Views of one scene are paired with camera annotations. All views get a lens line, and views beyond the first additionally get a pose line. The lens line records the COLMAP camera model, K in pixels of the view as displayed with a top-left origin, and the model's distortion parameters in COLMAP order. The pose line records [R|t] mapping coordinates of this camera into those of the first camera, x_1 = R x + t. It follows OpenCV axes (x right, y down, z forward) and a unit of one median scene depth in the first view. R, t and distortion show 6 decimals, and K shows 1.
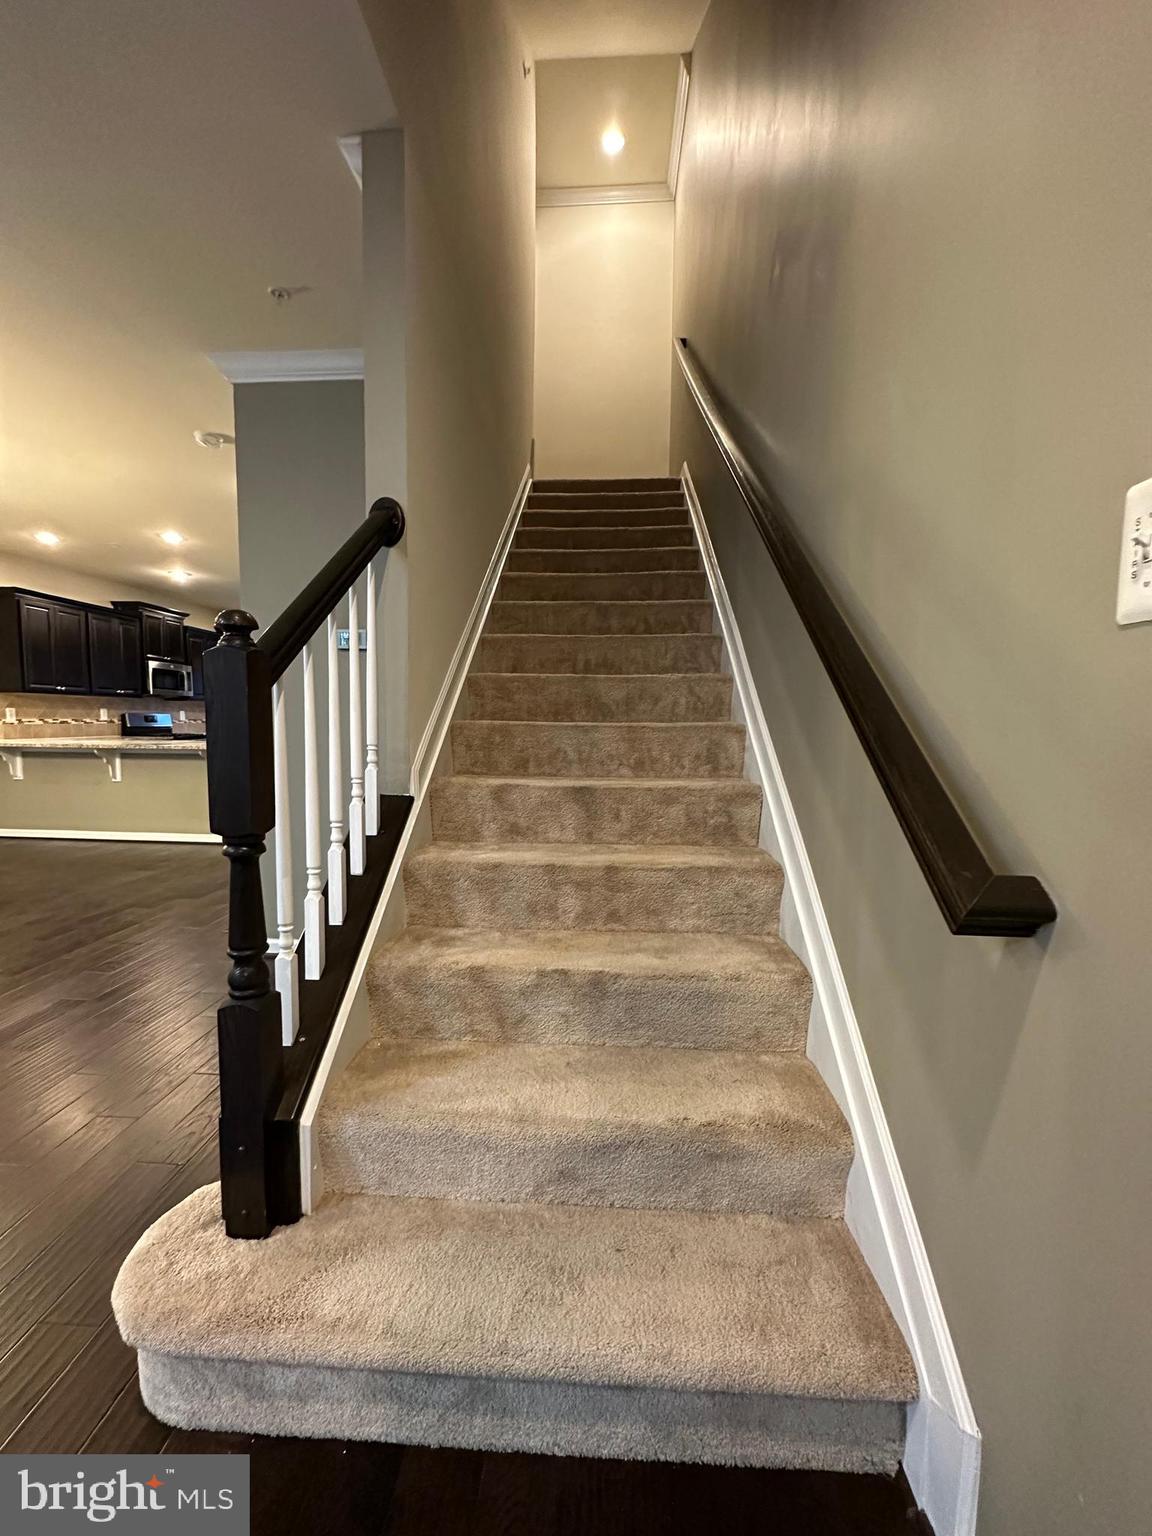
lens RADIAL K [[590.2, 0, 566.1], [0, 590.2, 768.1], [0, 0, 1]] dist [-0.003935, -0.000233]
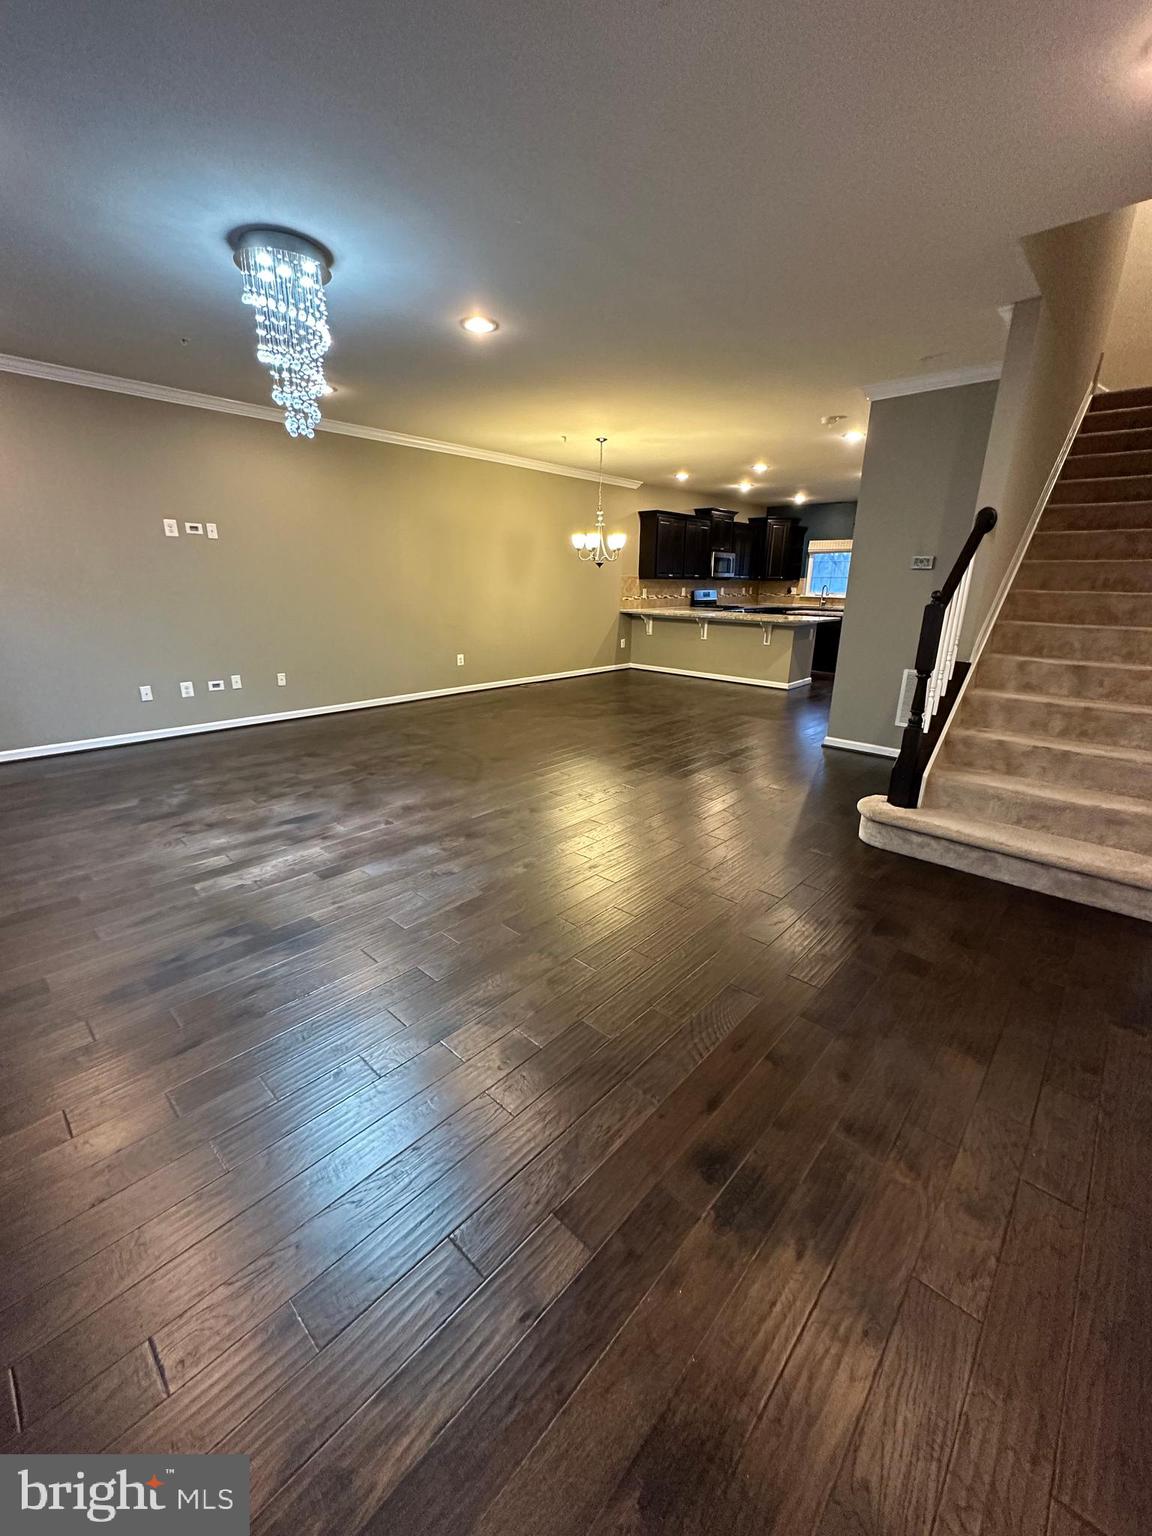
lens RADIAL K [[616.5, 0, 576.2], [0, 616.5, 768.7], [0, 0, 1]] dist [0.000322, 0.000306]
pose [[0.785714, 0.184701, -0.590372, -0.008889], [-0.053495, 0.971096, 0.232616, -0.015128], [0.616272, -0.151188, 0.772885, -1.251112]]
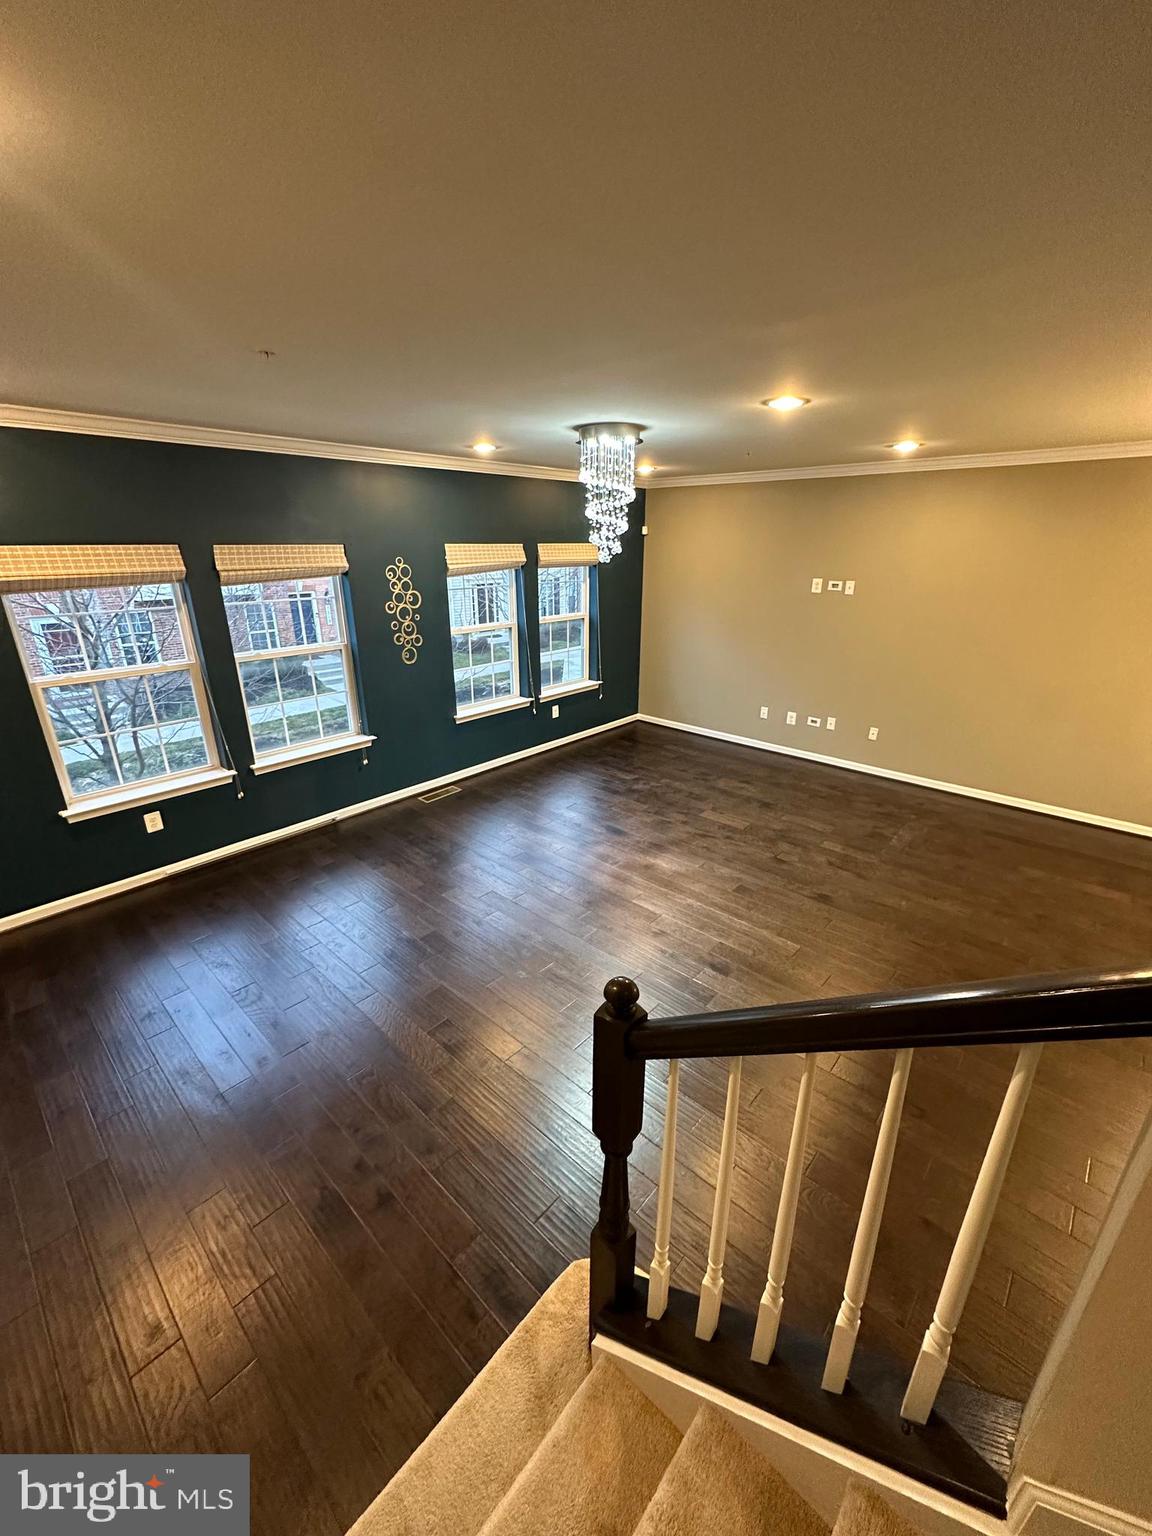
lens RADIAL K [[616.5, 0, 578.7], [0, 616.5, 767.6], [0, 0, 1]] dist [0.000322, 0.000306]
pose [[-0.608183, 0.264415, -0.748464, 0.112131], [-0.067014, 0.922422, 0.380325, -0.495854], [0.790963, 0.281465, -0.543281, 0.607262]]
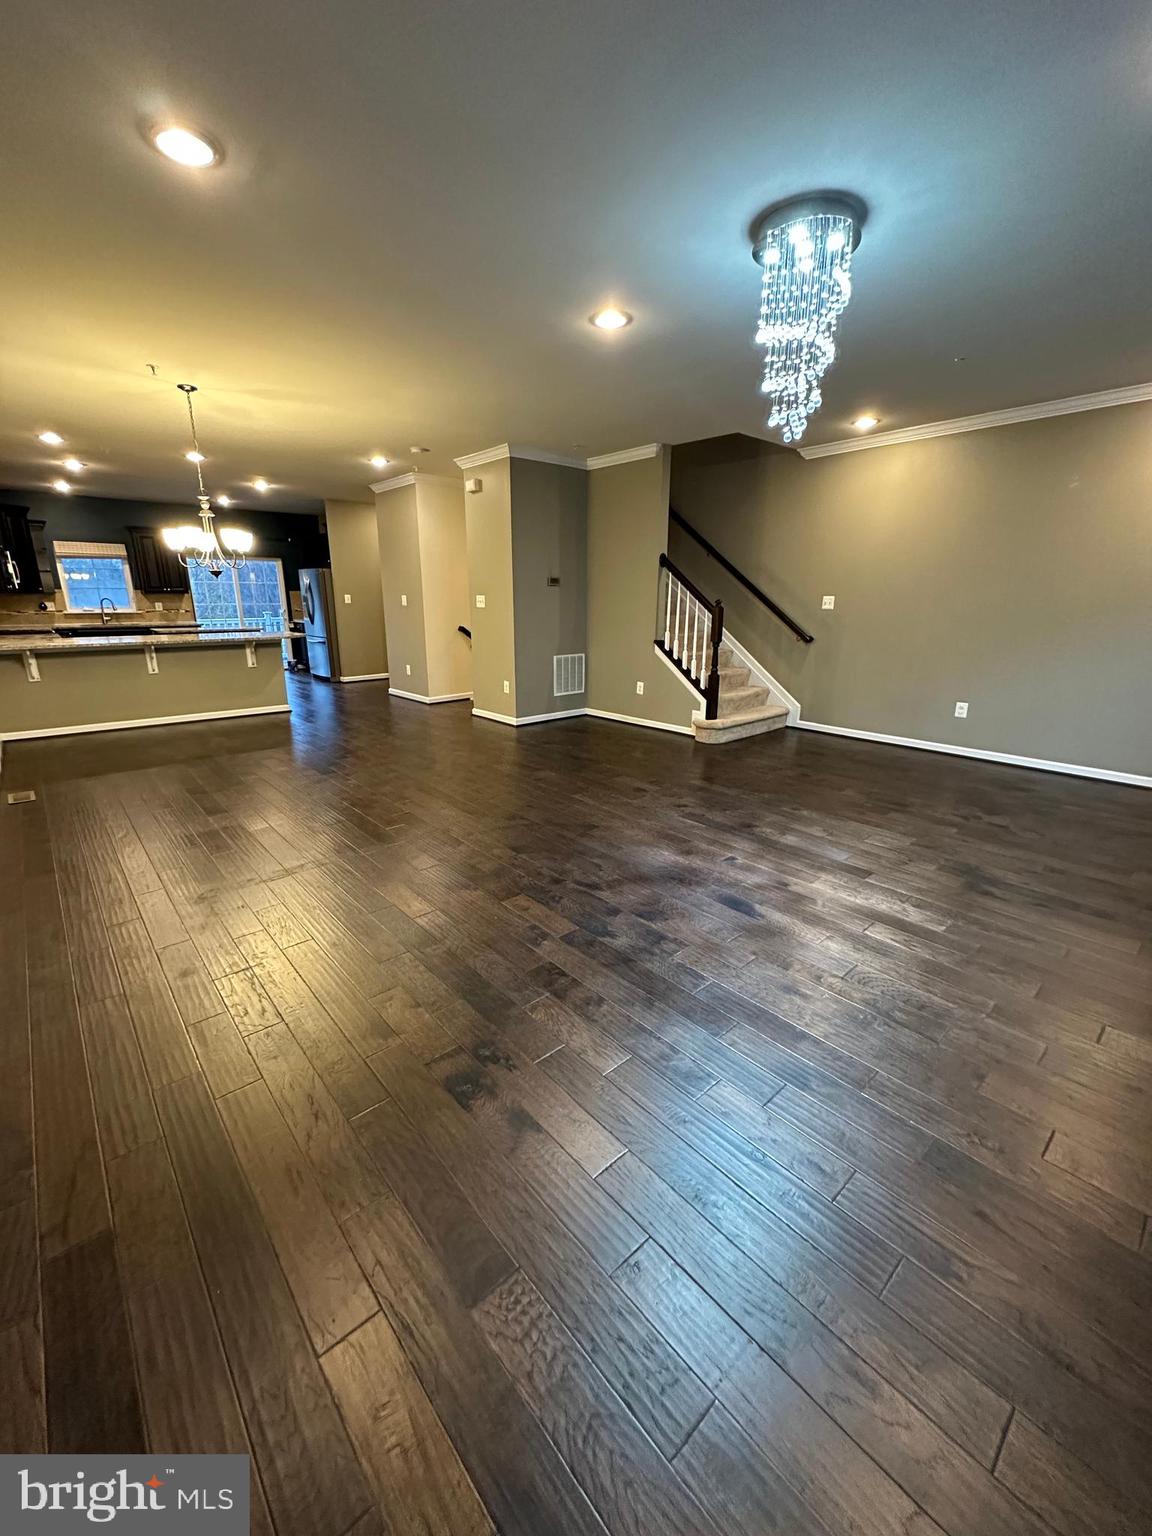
lens RADIAL K [[616.5, 0, 584.8], [0, 616.5, 769.7], [0, 0, 1]] dist [0.000322, 0.000306]
pose [[0.682068, -0.201085, 0.703099, -2.654376], [0.056667, 0.973094, 0.223332, -0.039477], [-0.729090, -0.112485, 0.675111, -1.046945]]
